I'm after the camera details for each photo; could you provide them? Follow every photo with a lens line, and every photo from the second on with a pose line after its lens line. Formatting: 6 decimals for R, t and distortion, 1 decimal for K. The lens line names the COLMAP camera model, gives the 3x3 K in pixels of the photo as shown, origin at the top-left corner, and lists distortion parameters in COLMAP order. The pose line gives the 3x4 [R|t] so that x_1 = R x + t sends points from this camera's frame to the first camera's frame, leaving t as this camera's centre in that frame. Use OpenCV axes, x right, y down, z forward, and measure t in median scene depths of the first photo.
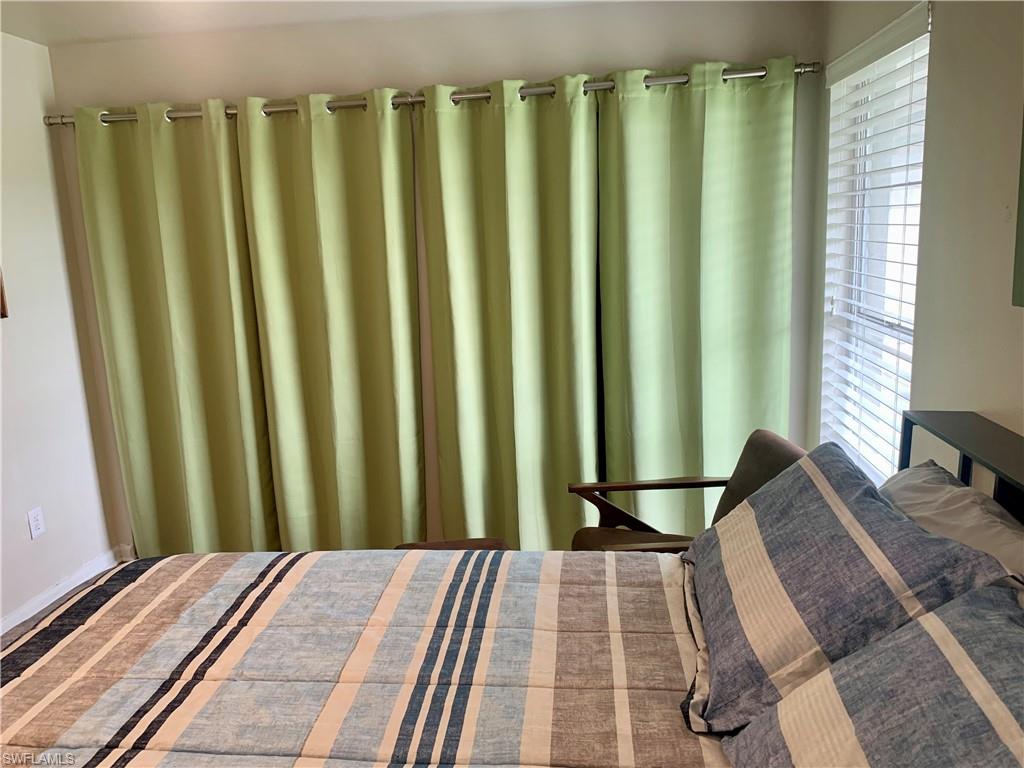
lens RADIAL K [[790.8, 0, 510.1], [0, 790.8, 379.6], [0, 0, 1]] dist [0.061946, -0.126021]
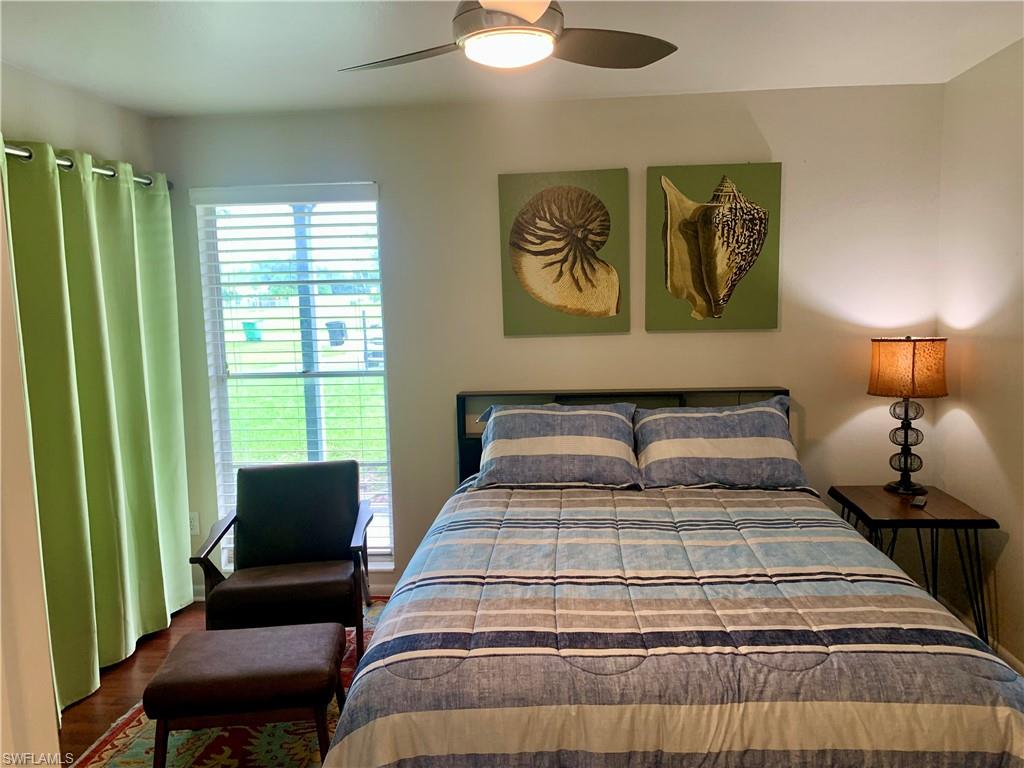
lens RADIAL K [[790.8, 0, 510.1], [0, 790.8, 379.6], [0, 0, 1]] dist [0.061946, -0.126021]
pose [[-0.068456, -0.065958, 0.995471, -1.495836], [0.217130, 0.972909, 0.079395, -0.123673], [-0.973739, 0.221581, -0.052280, 0.982990]]
